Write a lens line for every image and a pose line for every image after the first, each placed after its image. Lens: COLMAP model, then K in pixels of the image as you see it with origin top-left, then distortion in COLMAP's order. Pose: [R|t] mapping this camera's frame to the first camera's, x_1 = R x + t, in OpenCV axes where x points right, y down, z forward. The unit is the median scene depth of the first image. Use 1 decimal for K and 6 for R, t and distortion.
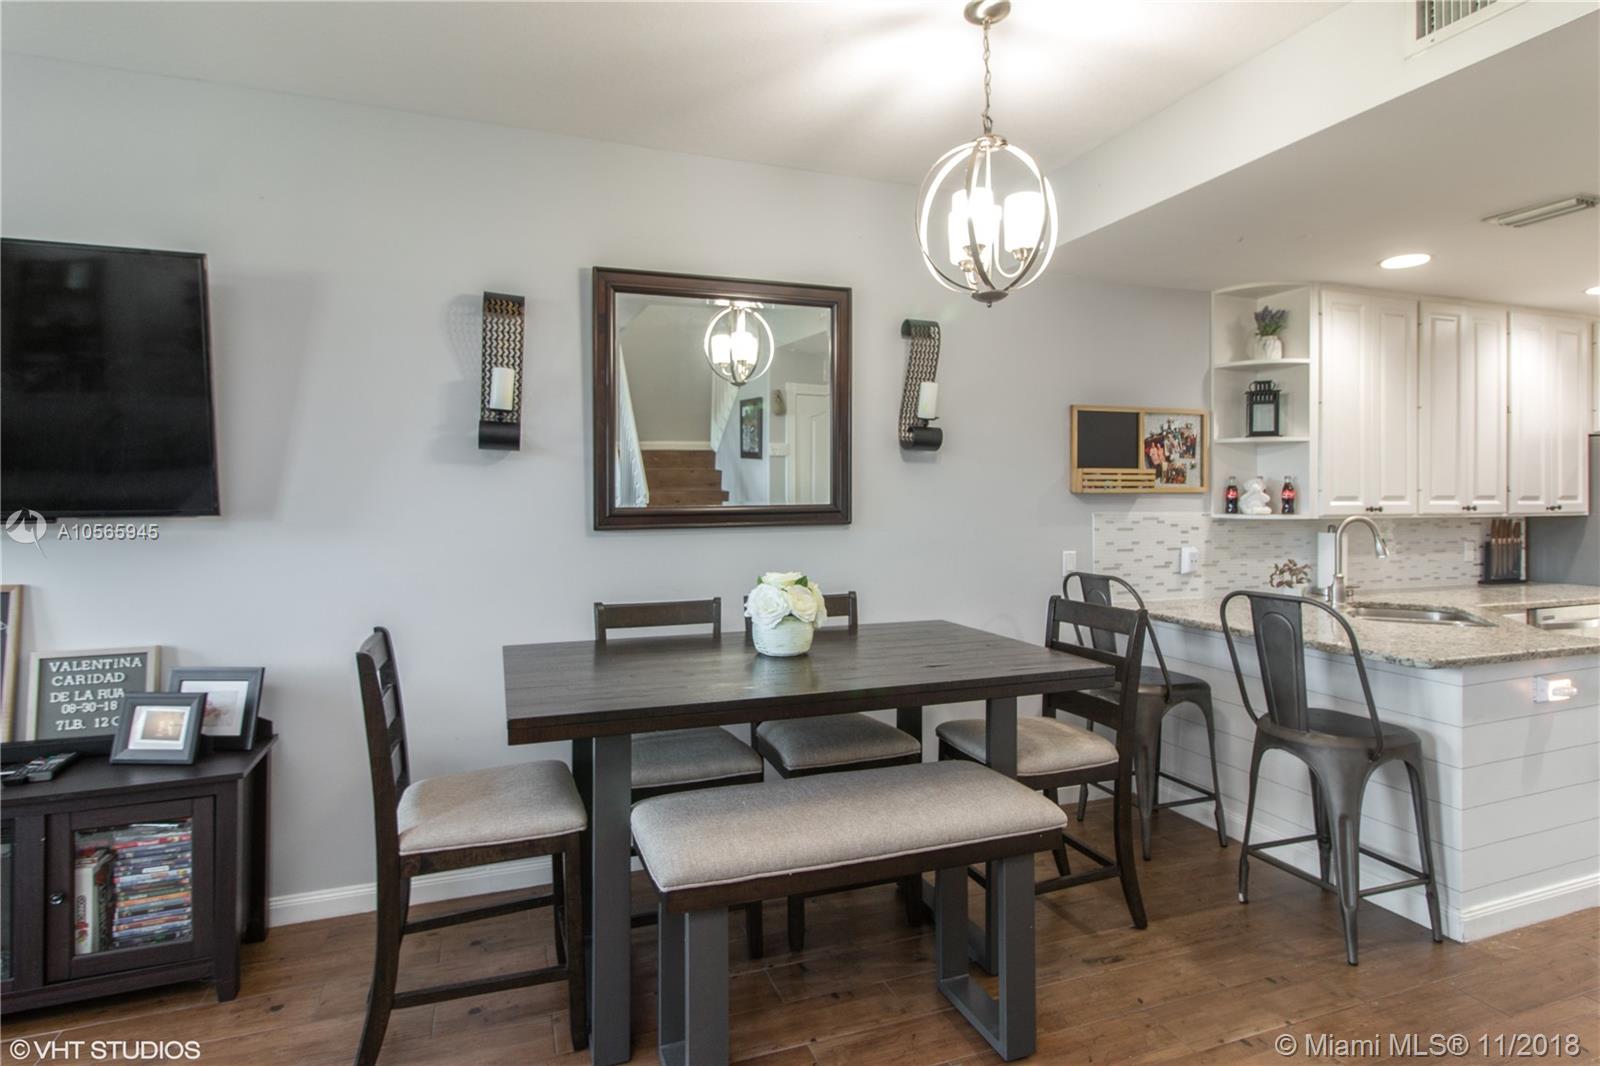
lens RADIAL K [[828.3, 0, 801.0], [0, 828.3, 497.5], [0, 0, 1]] dist [0.004044, 0.001095]
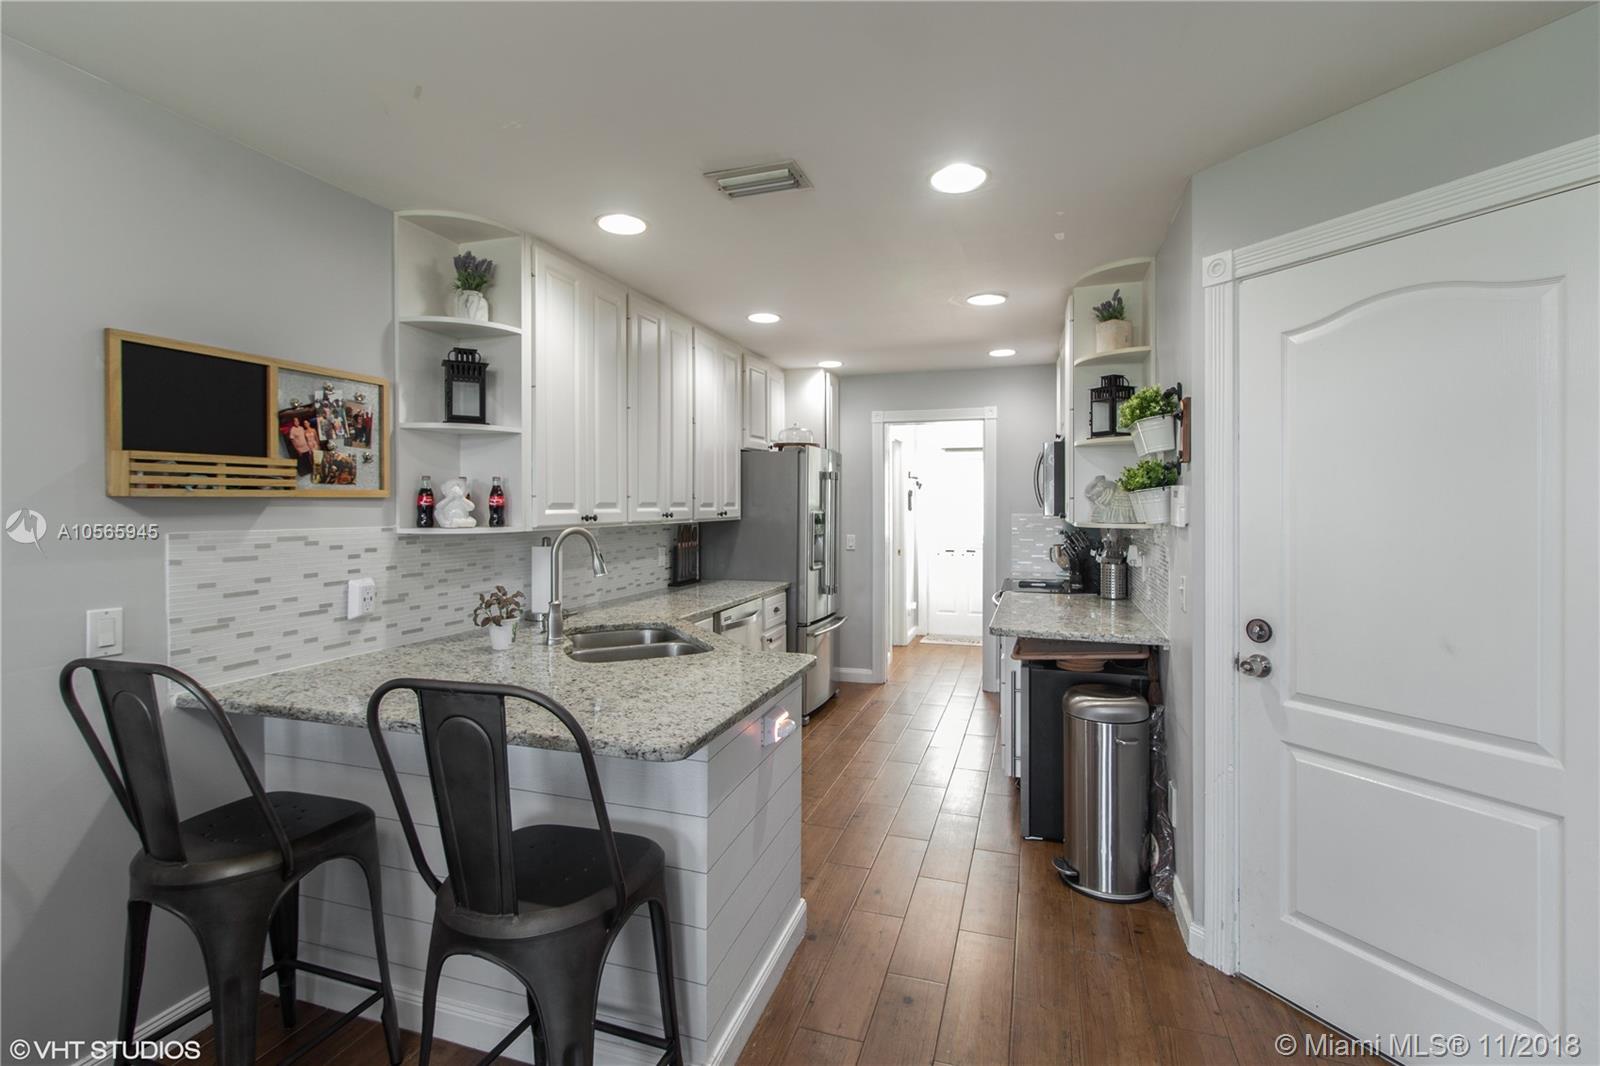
lens RADIAL K [[740.3, 0, 790.1], [0, 740.3, 508.0], [0, 0, 1]] dist [-0.001478, -0.000045]
pose [[0.627658, -0.005247, 0.778471, 0.221405], [0.001991, 0.999985, 0.005135, -0.000042], [-0.778487, -0.001673, 0.627659, 0.353897]]
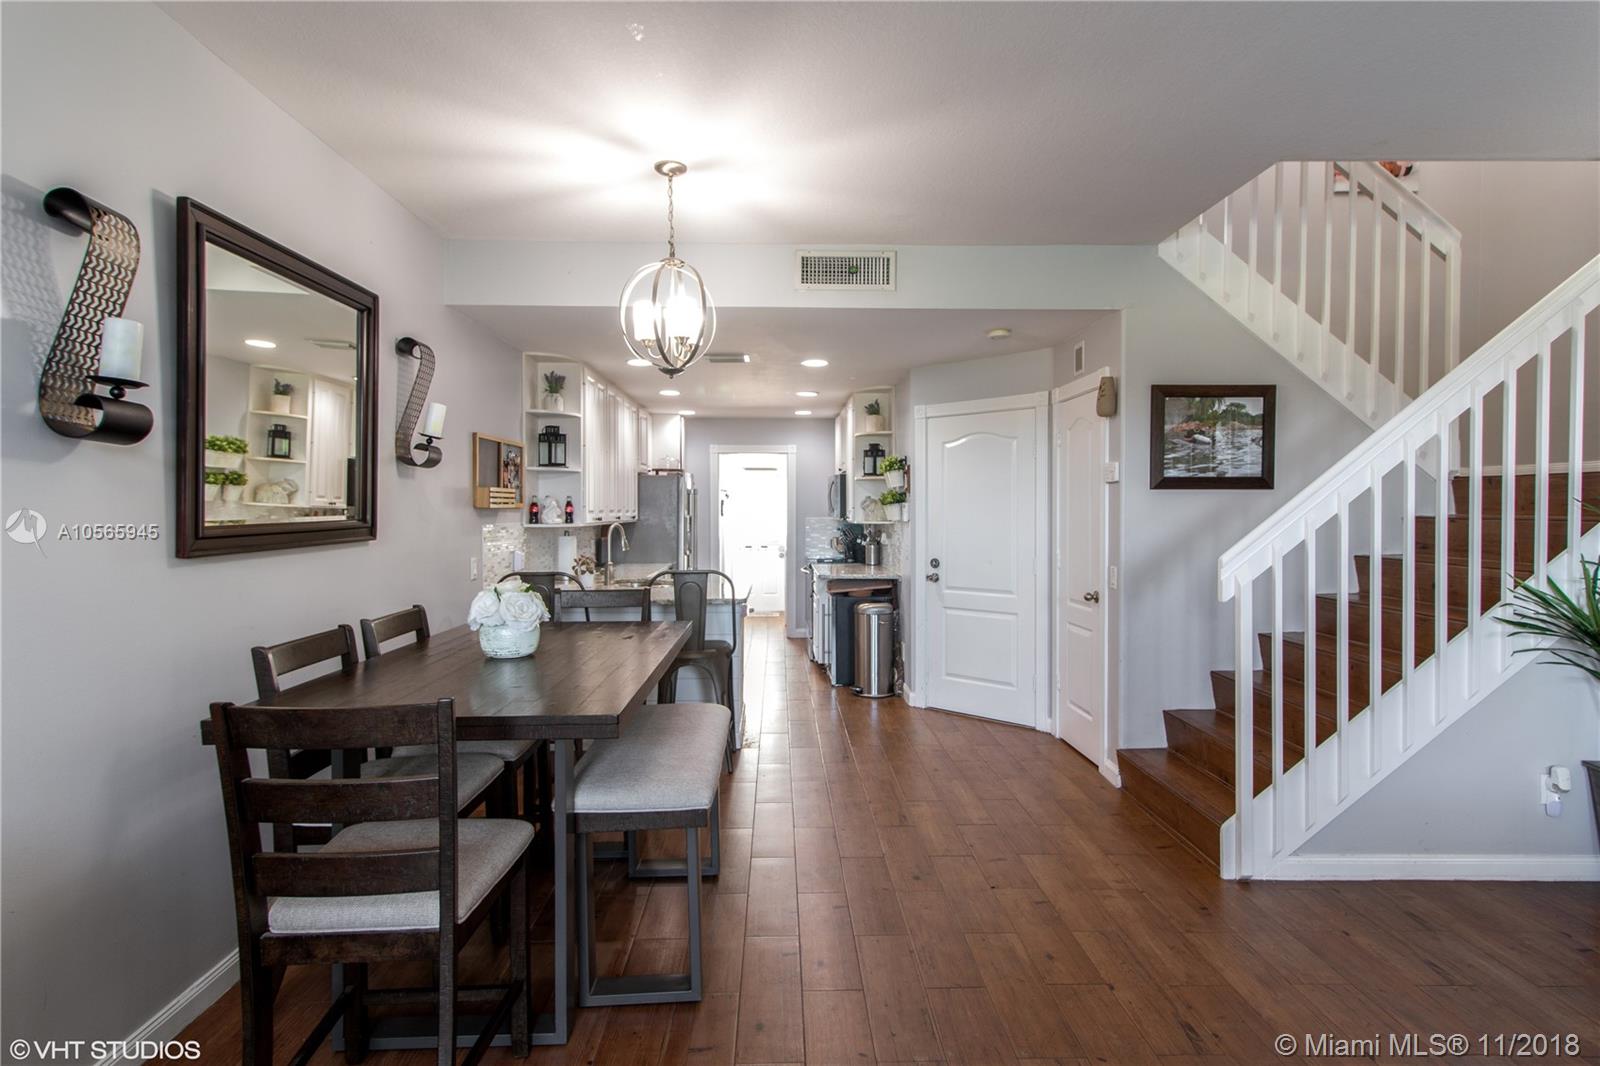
lens RADIAL K [[804.3, 0, 794.2], [0, 804.3, 517.8], [0, 0, 1]] dist [0.001839, 0.000096]
pose [[0.328029, -0.009158, 0.944623, -0.567917], [0.000565, 0.999955, 0.009498, -0.001992], [-0.944668, -0.002582, 0.328019, 0.195098]]
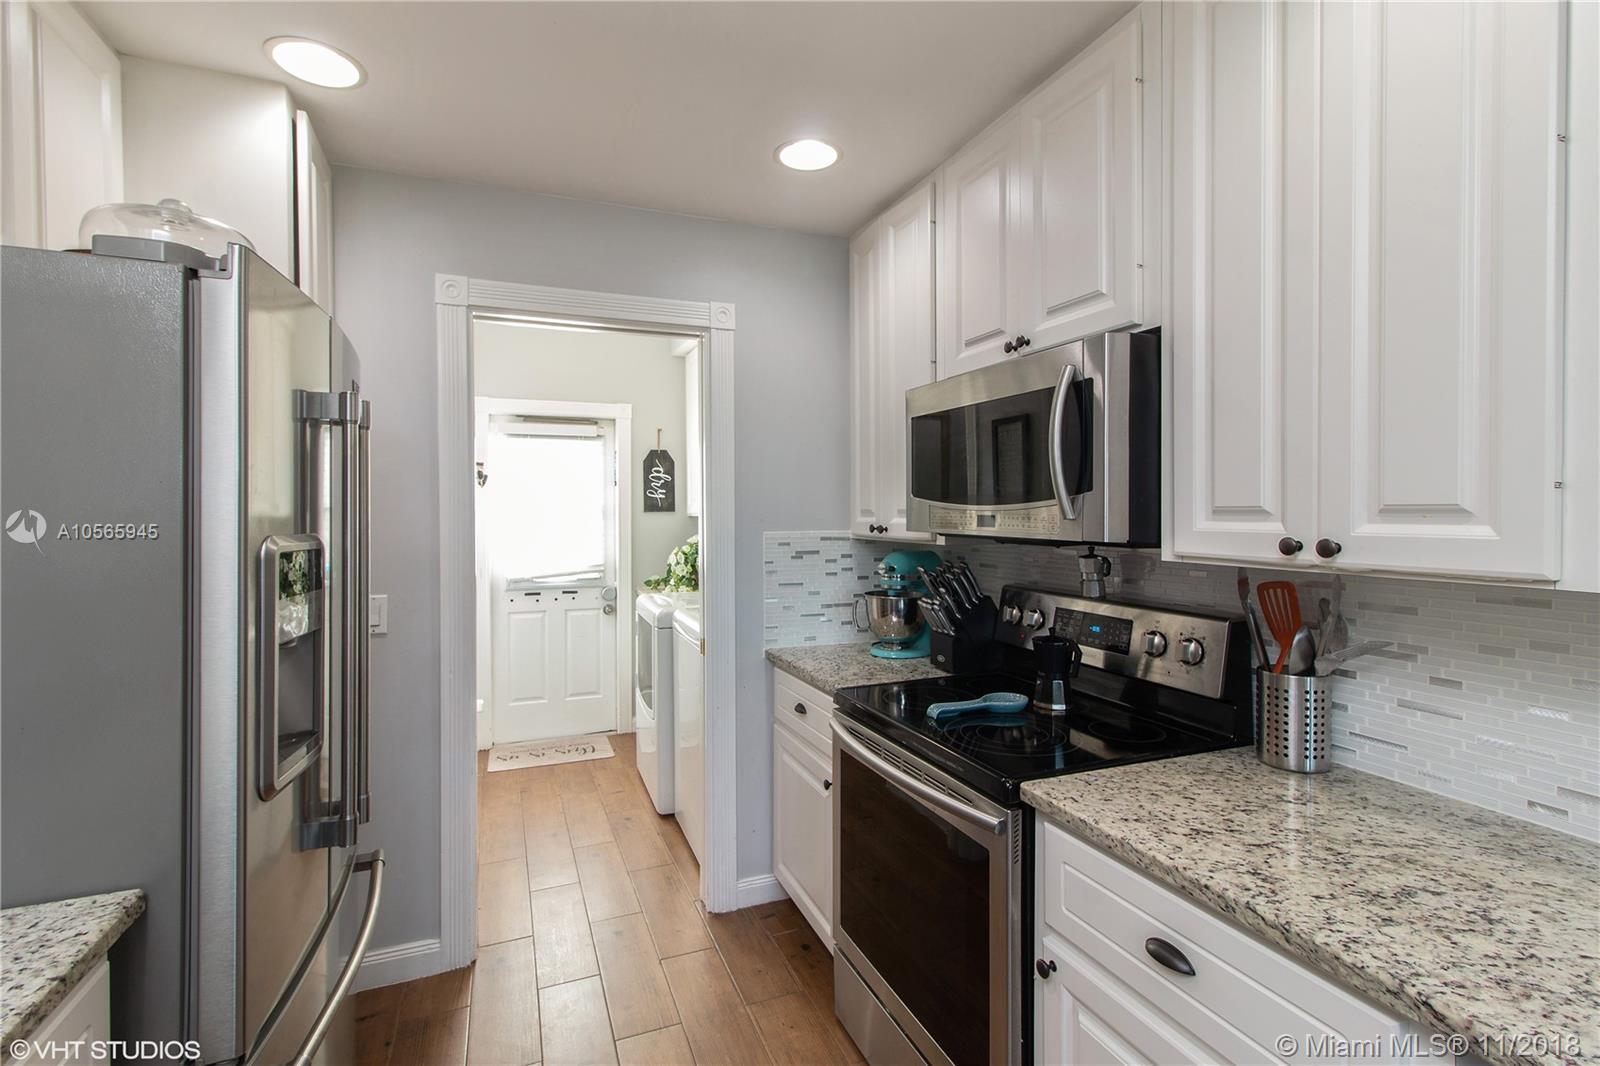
lens RADIAL K [[740.3, 0, 790.1], [0, 740.3, 508.0], [0, 0, 1]] dist [-0.001478, -0.000045]
pose [[-0.012107, 0.002012, 0.999925, 0.899050], [0.010258, 0.999946, -0.001888, -0.000276], [-0.999874, 0.010234, -0.012127, 0.887022]]
